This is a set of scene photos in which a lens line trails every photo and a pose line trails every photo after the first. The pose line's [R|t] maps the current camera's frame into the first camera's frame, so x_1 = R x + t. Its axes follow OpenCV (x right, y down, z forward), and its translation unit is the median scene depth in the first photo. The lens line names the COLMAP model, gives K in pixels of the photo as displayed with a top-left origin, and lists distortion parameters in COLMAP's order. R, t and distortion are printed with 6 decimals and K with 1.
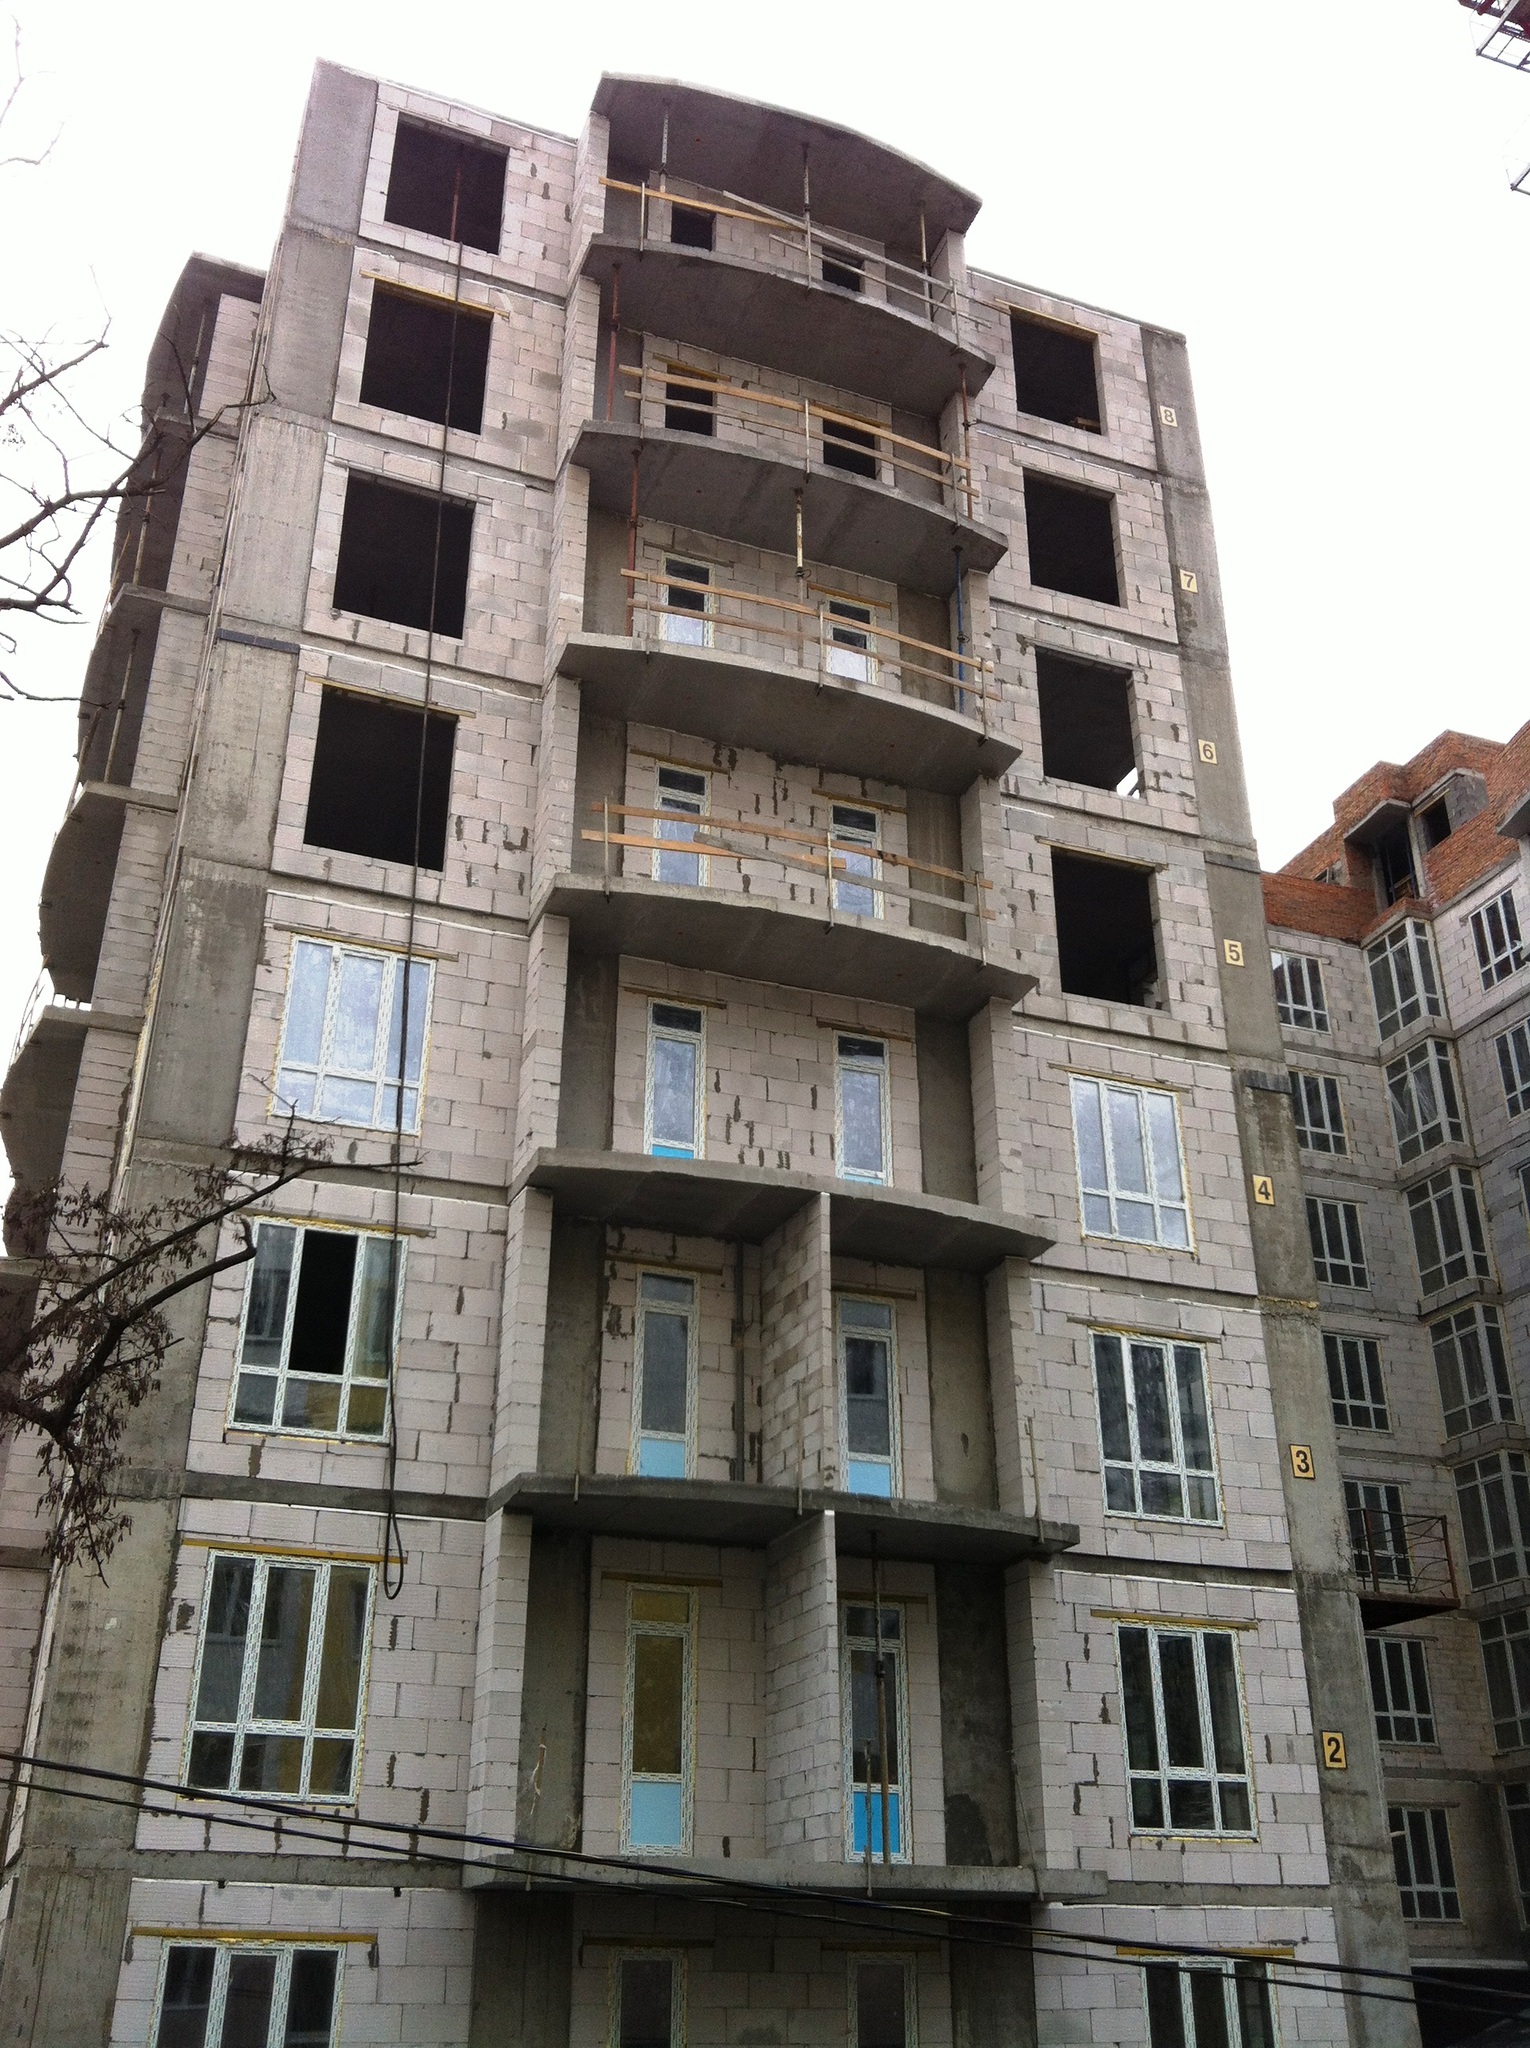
lens RADIAL K [[1900.3, 0, 815.4], [0, 1900.3, 1038.4], [0, 0, 1]] dist [-0.008388, 0.000000]
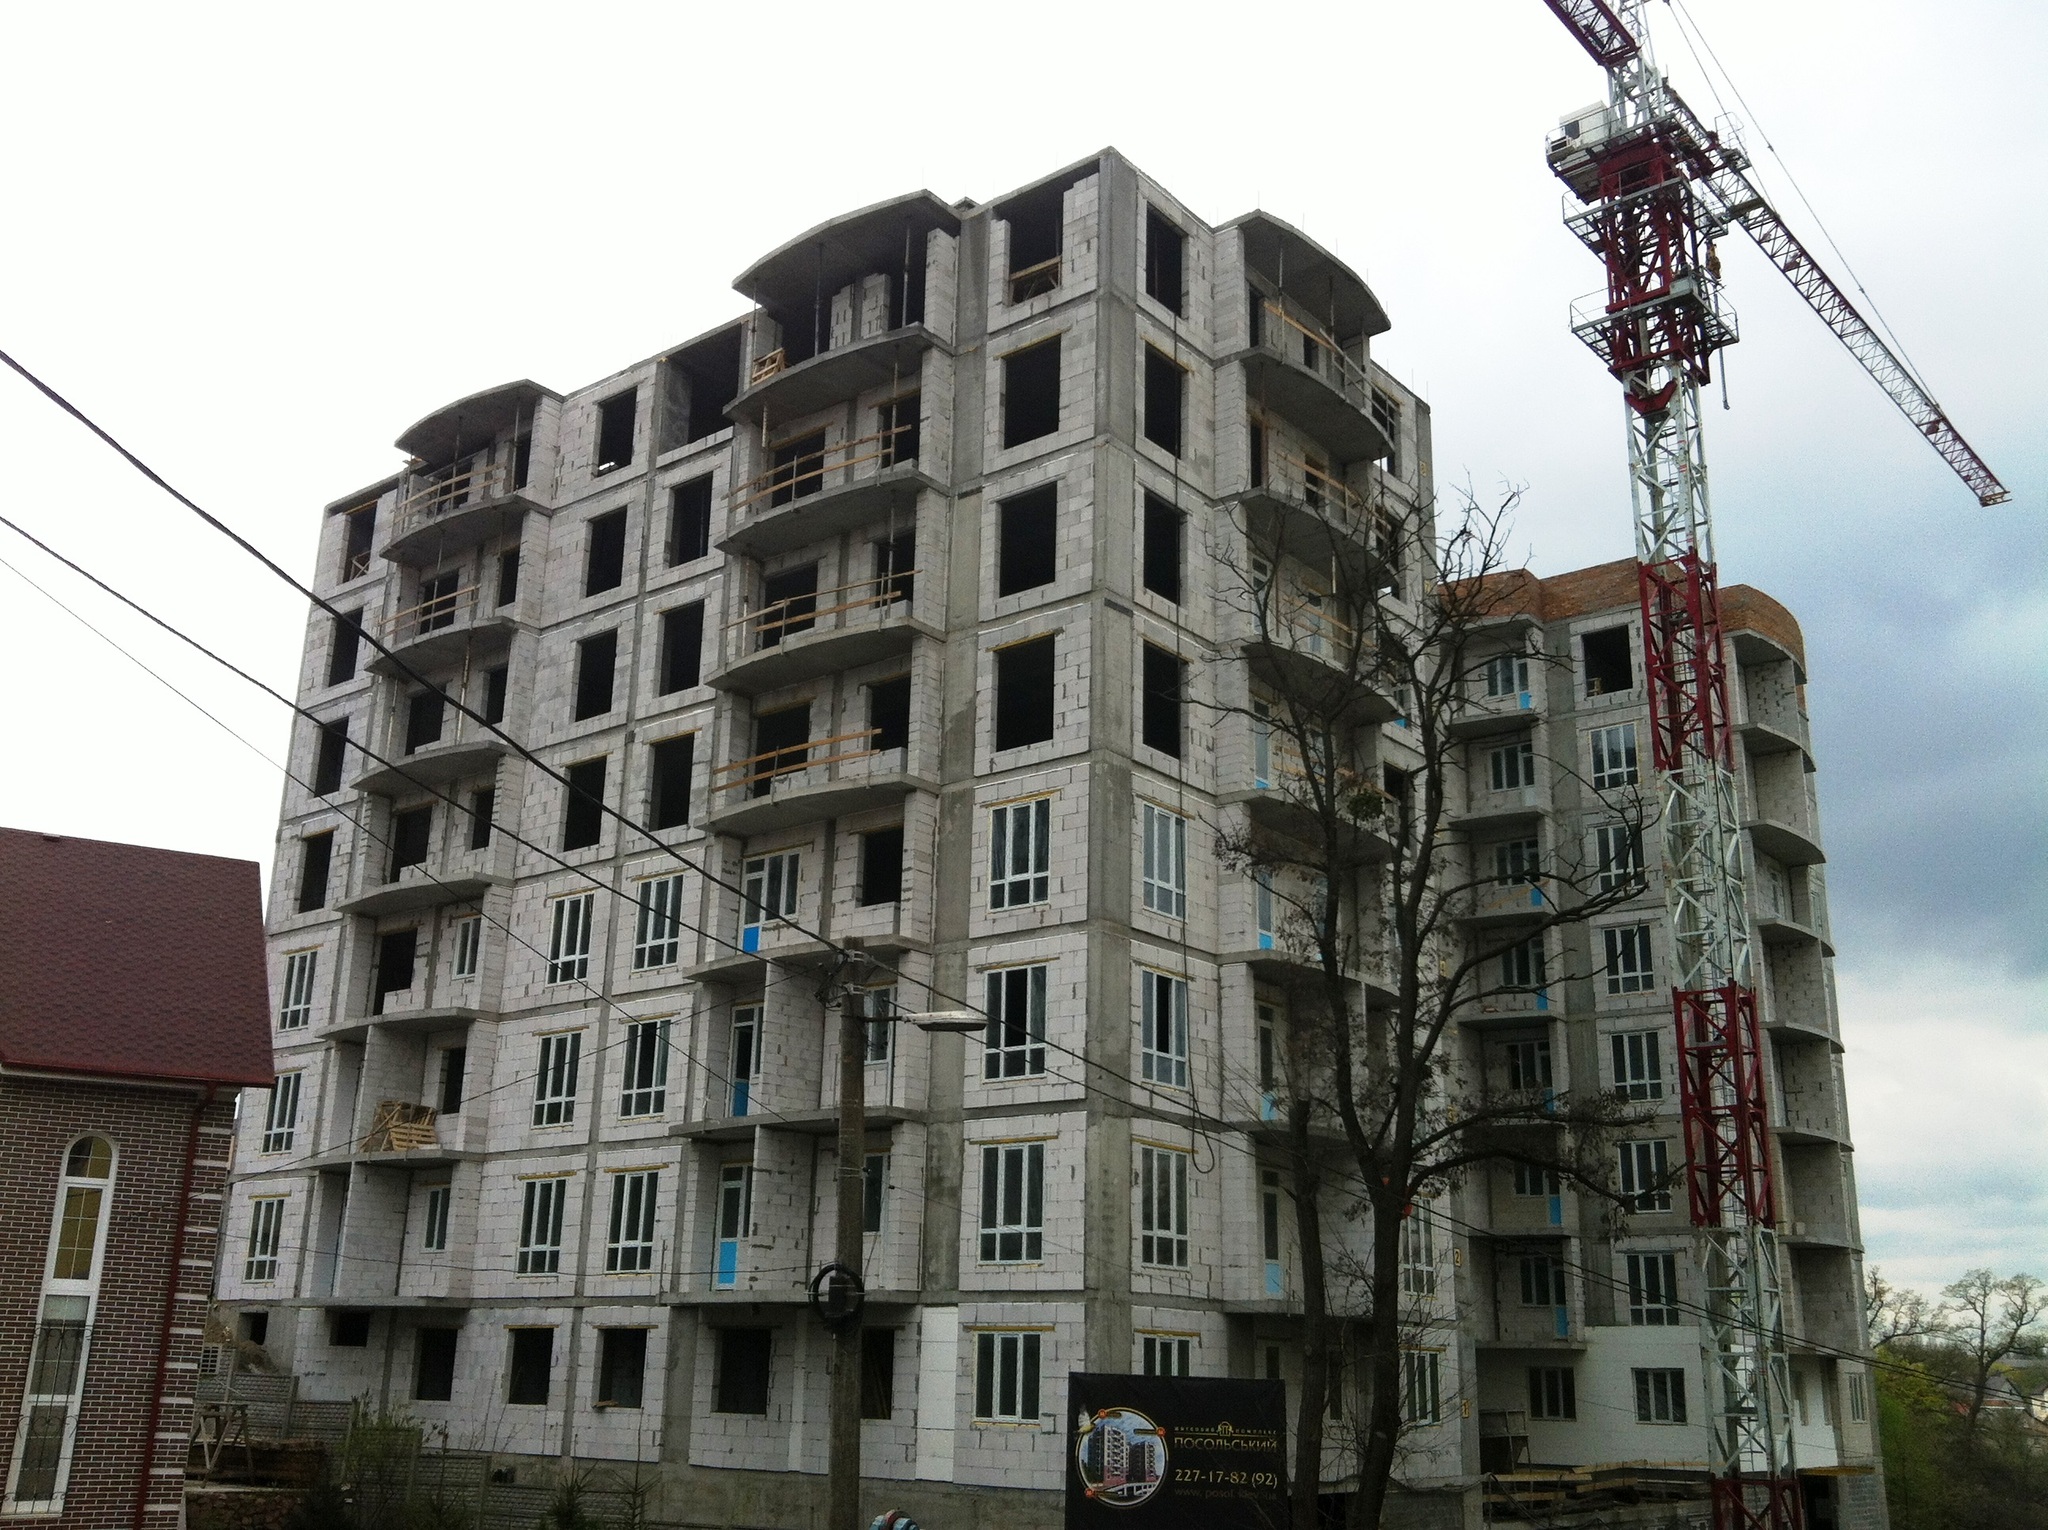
lens RADIAL K [[1900.3, 0, 1082.1], [0, 1900.3, 804.9], [0, 0, 1]] dist [-0.008388, 0.000000]
pose [[0.857214, 0.166323, 0.487361, -1.136727], [-0.254281, 0.959690, 0.119735, -0.238265], [-0.447801, -0.226565, 0.864952, -0.493758]]
